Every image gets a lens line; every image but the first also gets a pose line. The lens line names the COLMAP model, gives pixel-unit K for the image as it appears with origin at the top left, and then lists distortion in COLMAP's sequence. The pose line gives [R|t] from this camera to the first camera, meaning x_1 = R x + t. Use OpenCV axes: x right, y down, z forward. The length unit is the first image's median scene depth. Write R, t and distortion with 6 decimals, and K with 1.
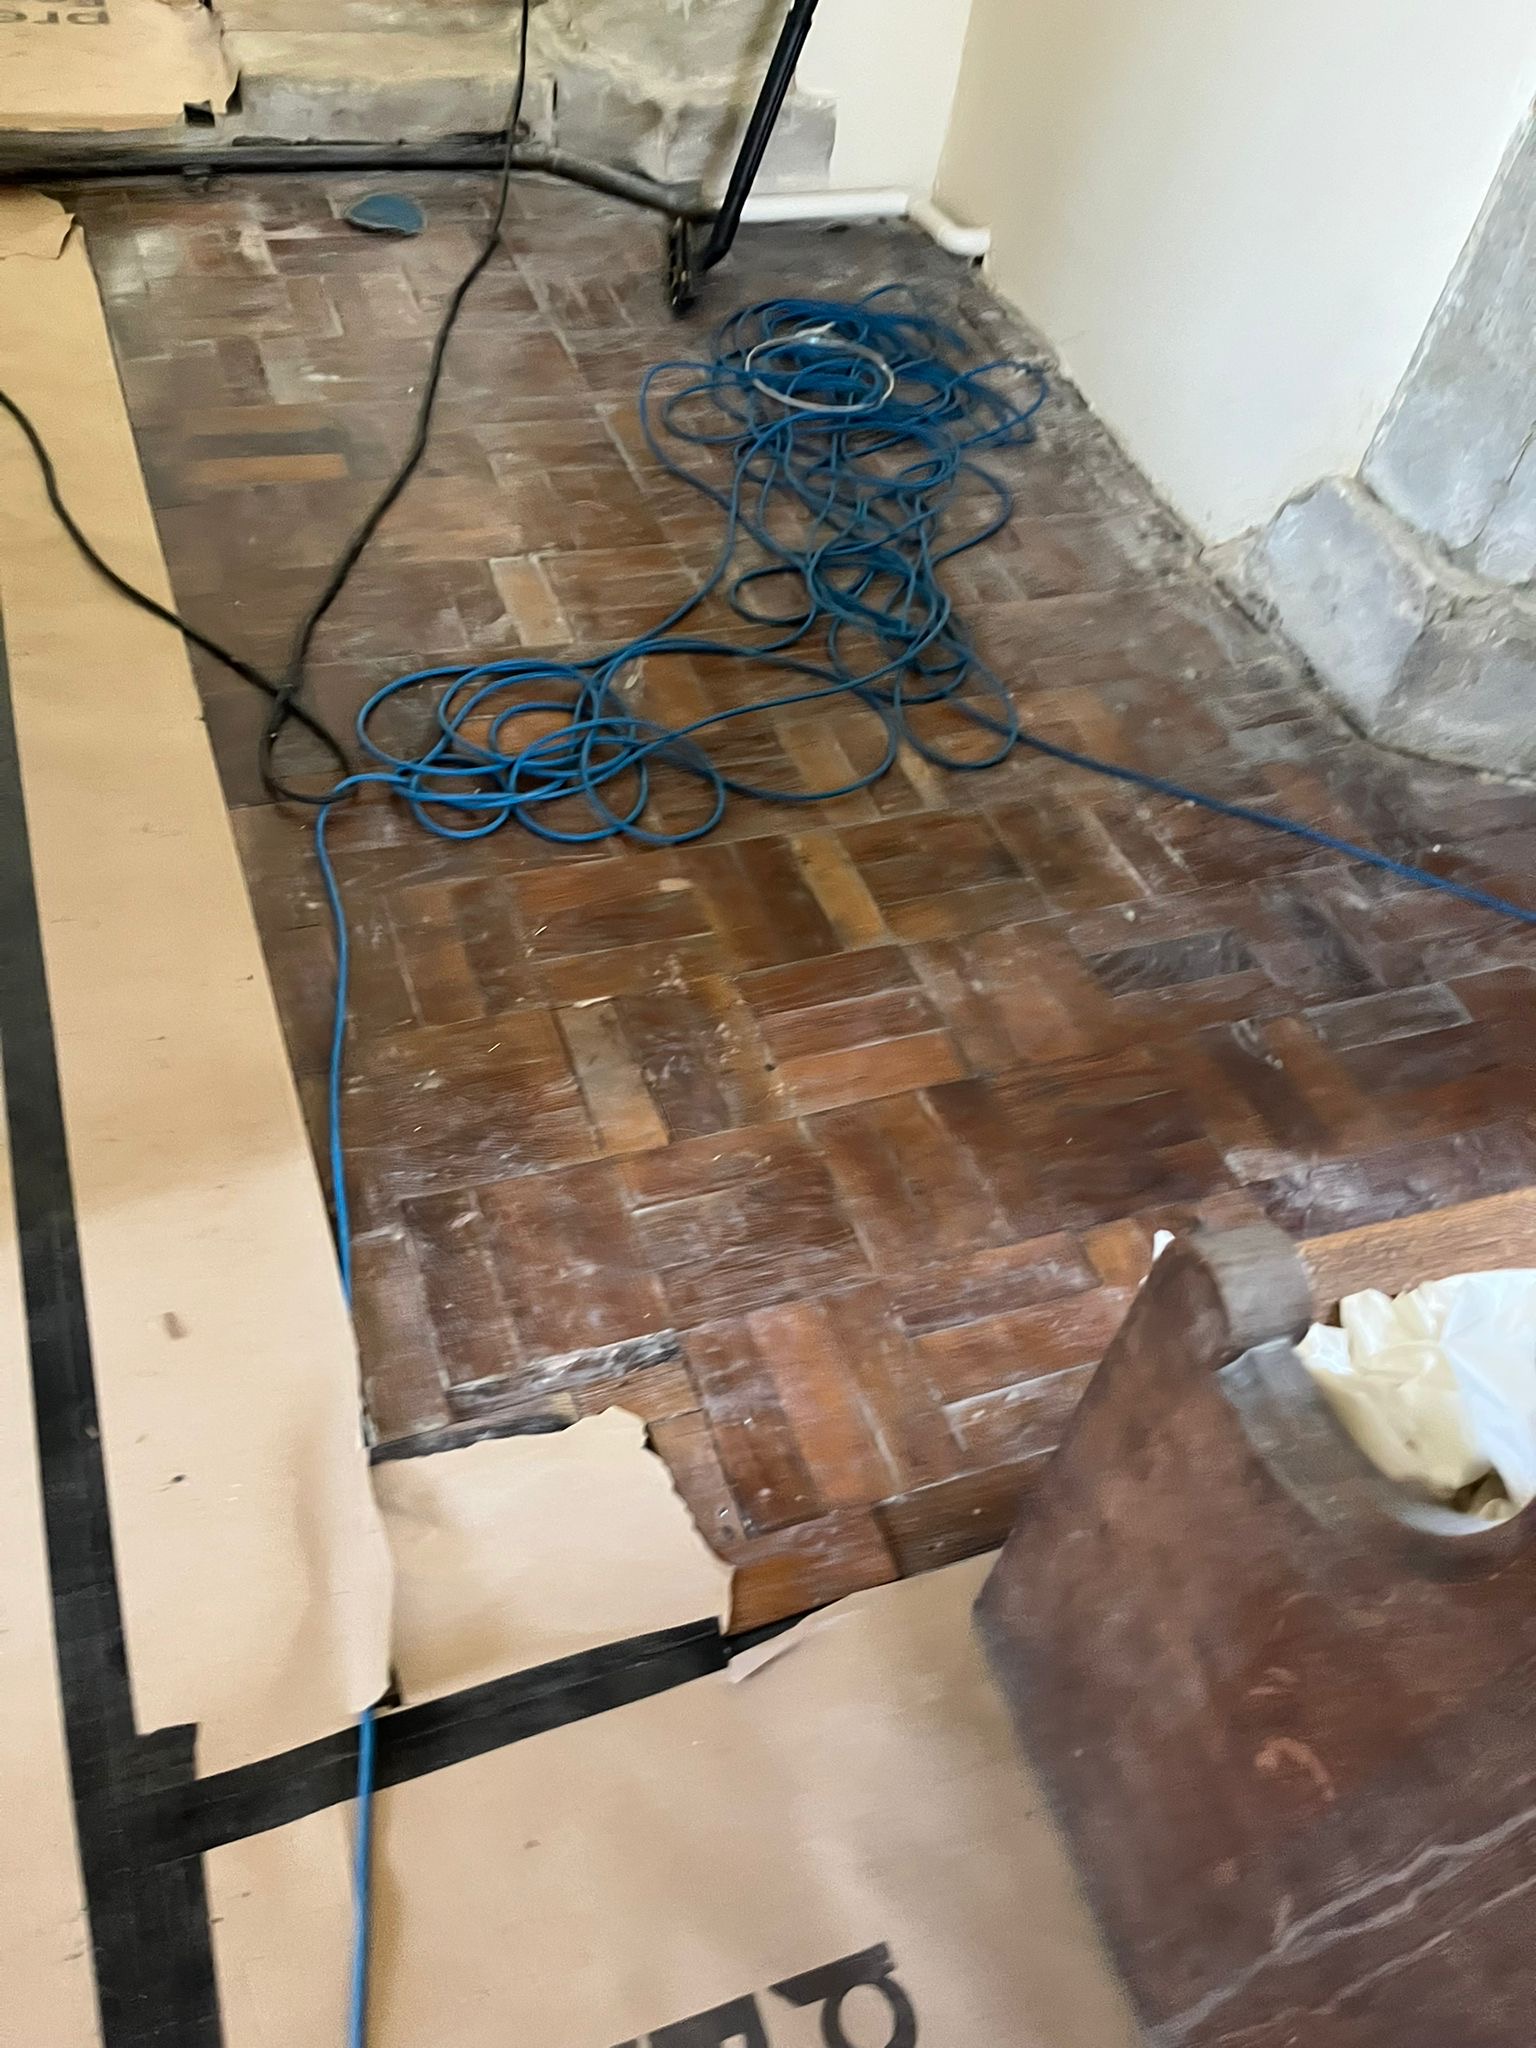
lens RADIAL K [[1558.6, 0, 767.5], [0, 1558.6, 1011.1], [0, 0, 1]] dist [0.035223, -0.059354]
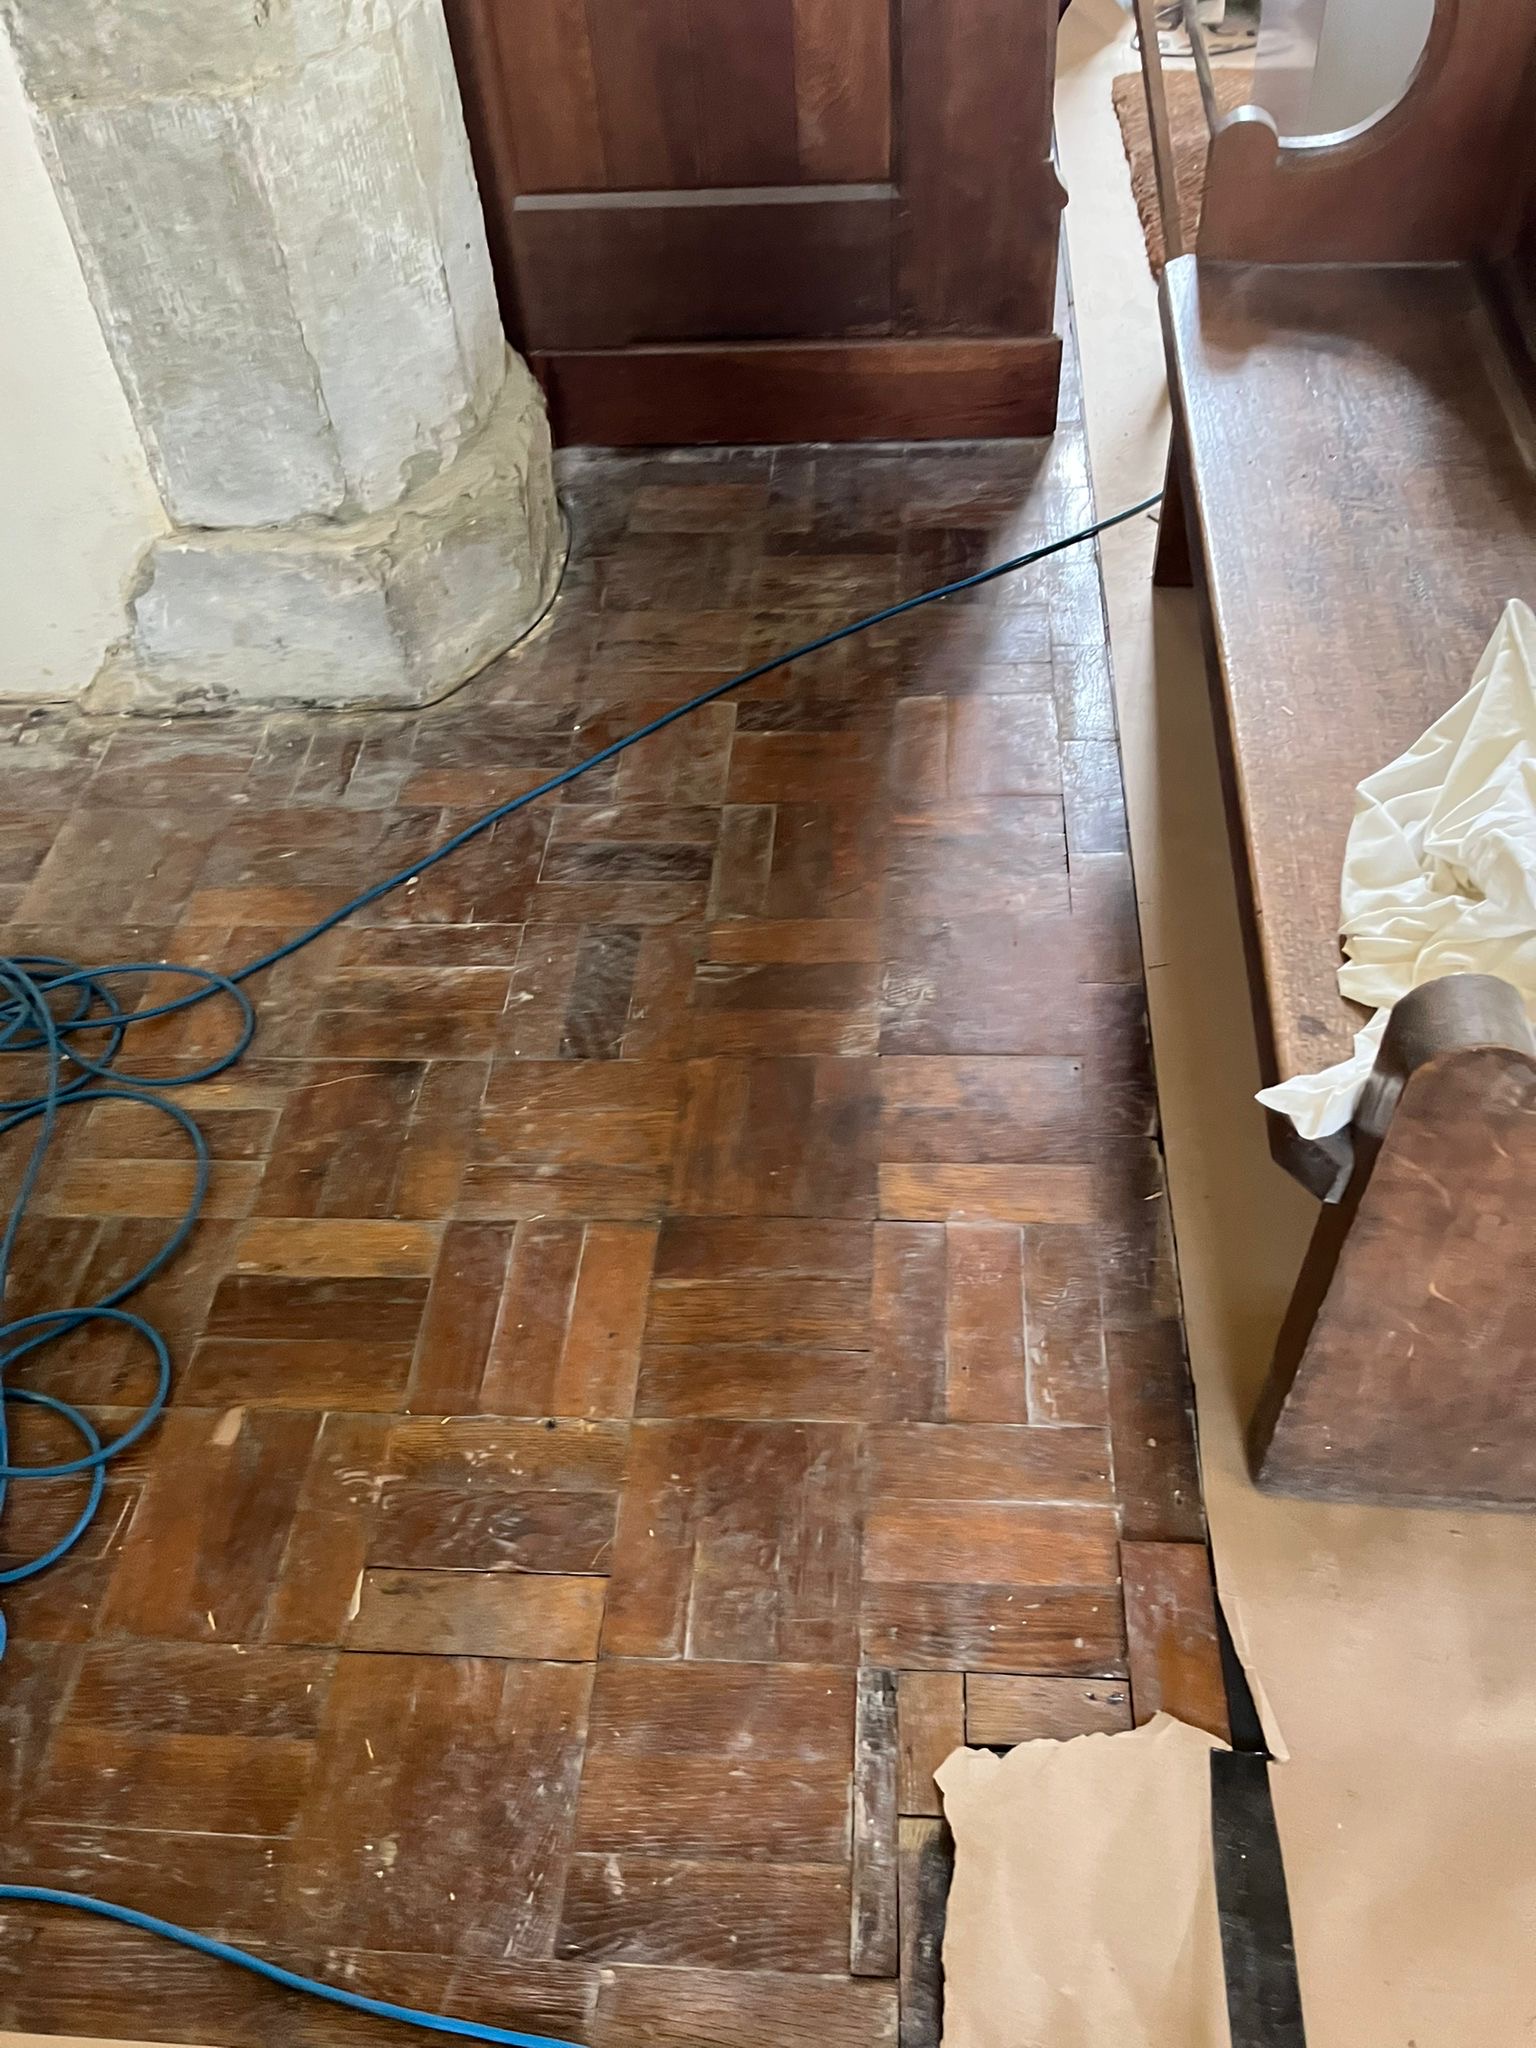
lens RADIAL K [[1558.6, 0, 766.1], [0, 1558.6, 1024.1], [0, 0, 1]] dist [0.035223, -0.059354]
pose [[0.399329, -0.772990, 0.492973, -0.181213], [0.752330, 0.583587, 0.305656, -0.234789], [-0.523962, 0.248822, 0.814587, 0.197477]]
